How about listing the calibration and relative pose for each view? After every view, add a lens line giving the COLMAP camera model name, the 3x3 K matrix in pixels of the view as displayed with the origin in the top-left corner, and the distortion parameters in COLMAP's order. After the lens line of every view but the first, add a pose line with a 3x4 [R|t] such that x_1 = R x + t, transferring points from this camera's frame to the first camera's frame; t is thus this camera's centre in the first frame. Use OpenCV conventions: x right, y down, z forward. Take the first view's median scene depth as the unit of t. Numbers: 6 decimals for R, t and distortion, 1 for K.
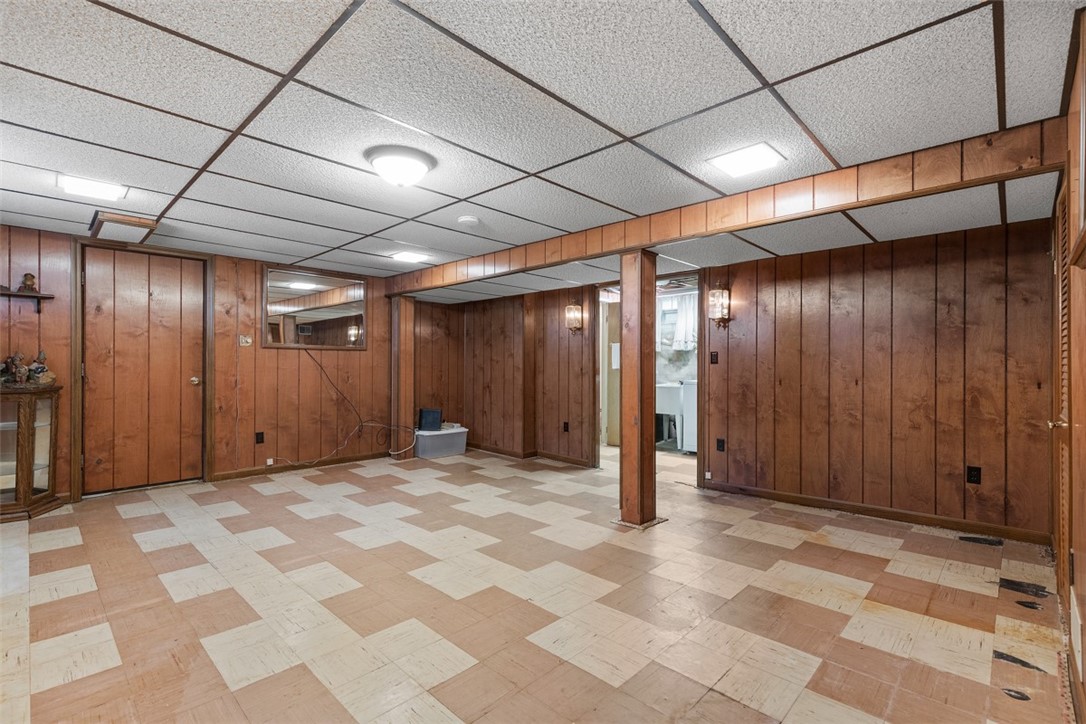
lens RADIAL K [[496.2, 0, 550.2], [0, 496.2, 362.2], [0, 0, 1]] dist [0.012903, -0.000158]
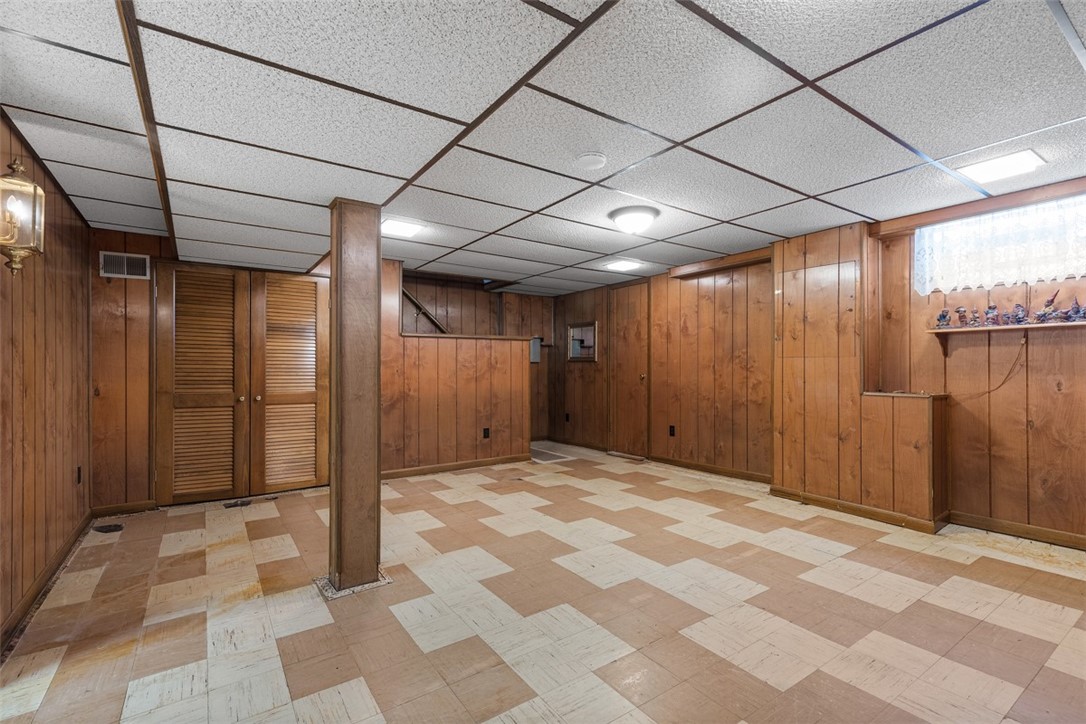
lens RADIAL K [[496.2, 0, 550.2], [0, 496.2, 362.2], [0, 0, 1]] dist [0.012903, -0.000158]
pose [[-0.979721, 0.003365, 0.200337, -0.282124], [-0.000742, 0.999791, -0.020422, 0.024462], [-0.200364, -0.020156, -0.979514, 1.929240]]
